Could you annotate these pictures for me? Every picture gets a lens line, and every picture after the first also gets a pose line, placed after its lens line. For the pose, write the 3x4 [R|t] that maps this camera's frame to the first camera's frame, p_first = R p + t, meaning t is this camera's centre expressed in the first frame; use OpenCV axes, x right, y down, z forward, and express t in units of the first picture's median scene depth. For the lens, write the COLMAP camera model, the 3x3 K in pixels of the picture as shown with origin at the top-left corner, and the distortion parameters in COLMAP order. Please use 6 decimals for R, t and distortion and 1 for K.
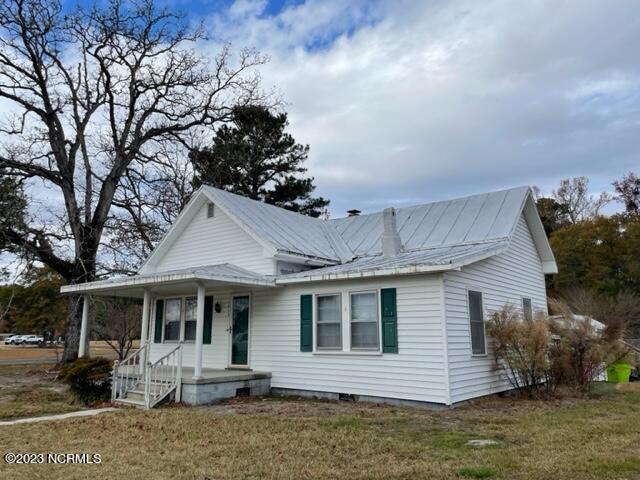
lens RADIAL K [[480.4, 0, 308.2], [0, 480.4, 239.7], [0, 0, 1]] dist [0.104084, -0.139415]
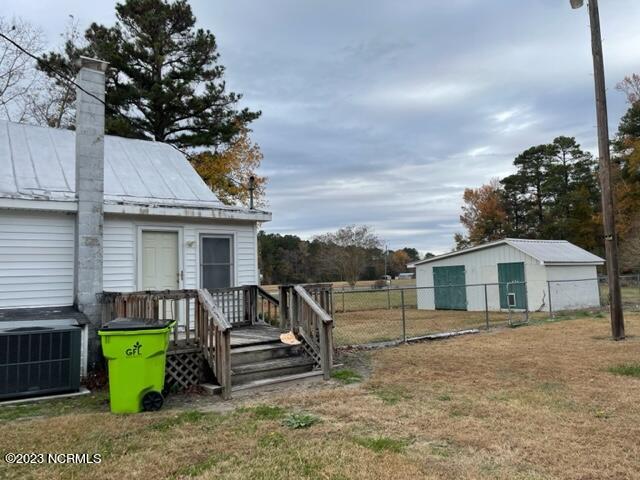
lens RADIAL K [[478.2, 0, 318.1], [0, 478.2, 235.6], [0, 0, 1]] dist [0.109288, -0.136364]
pose [[0.966058, -0.055153, -0.252369, 0.622443], [0.080995, 0.992350, 0.093178, 0.099819], [0.245299, -0.110456, 0.963134, 0.500382]]
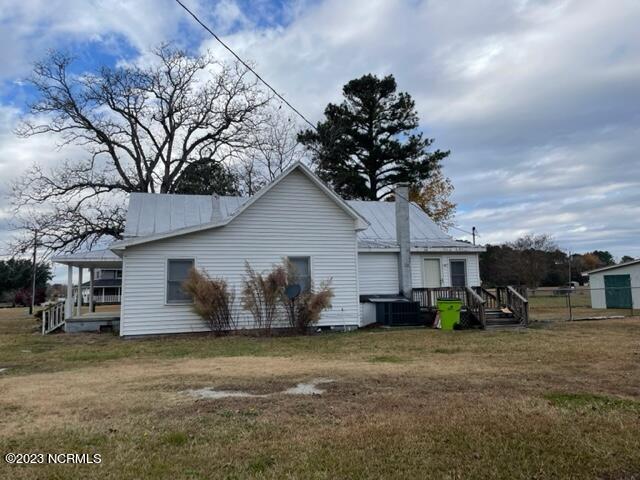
lens RADIAL K [[478.2, 0, 318.1], [0, 478.2, 235.6], [0, 0, 1]] dist [0.109288, -0.136364]
pose [[0.825360, -0.081296, -0.558723, 0.702010], [0.130142, 0.990325, 0.048153, 0.012899], [0.549403, -0.112457, 0.827955, 0.043052]]
